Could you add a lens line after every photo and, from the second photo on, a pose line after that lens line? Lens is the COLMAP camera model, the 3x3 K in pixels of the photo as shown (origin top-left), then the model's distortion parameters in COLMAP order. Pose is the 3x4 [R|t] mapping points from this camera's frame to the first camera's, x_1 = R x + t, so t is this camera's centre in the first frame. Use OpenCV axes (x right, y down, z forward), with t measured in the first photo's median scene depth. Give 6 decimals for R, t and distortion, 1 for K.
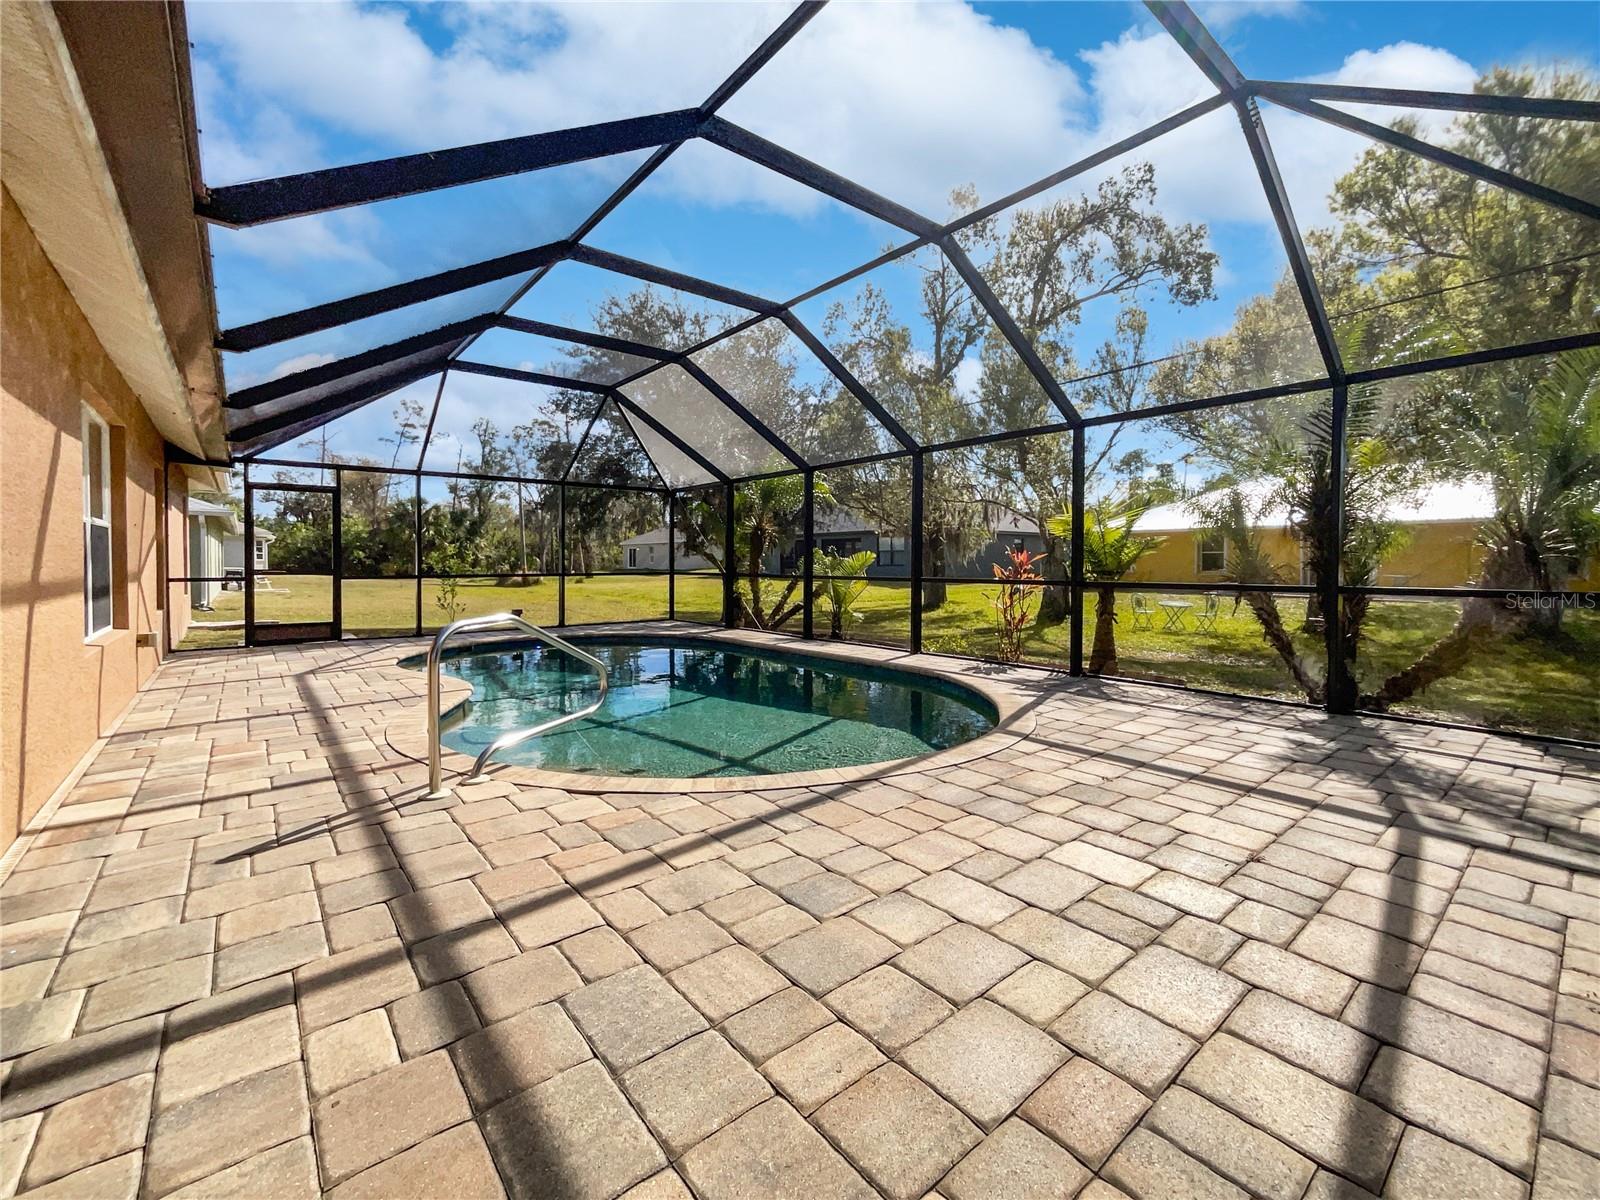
lens RADIAL K [[664.9, 0, 801.9], [0, 664.9, 574.1], [0, 0, 1]] dist [0.017661, -0.000173]
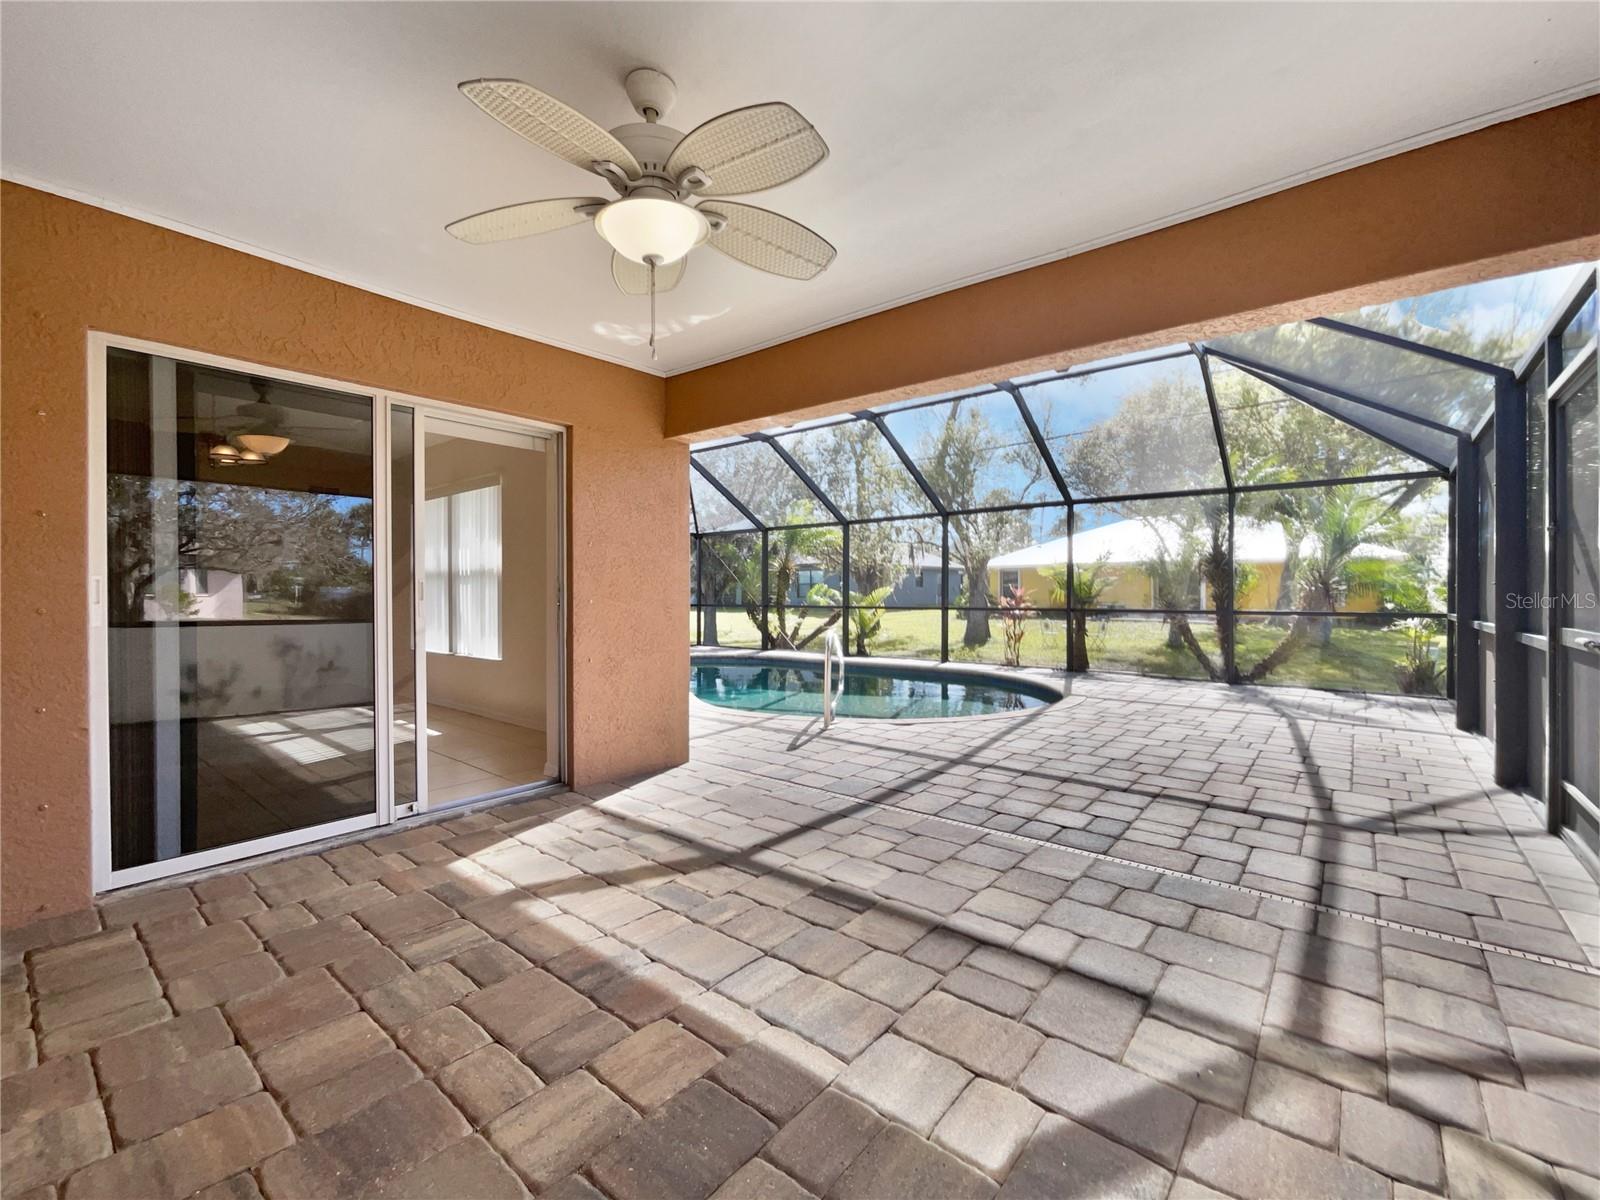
lens RADIAL K [[673.6, 0, 800.0], [0, 673.6, 600.0], [0, 0, 1]] dist [-0.002121, -0.000285]
pose [[0.984115, -0.002743, 0.177513, -0.410178], [0.004251, 0.999958, -0.008116, 0.001956], [-0.177484, 0.008741, 0.984085, -0.340254]]
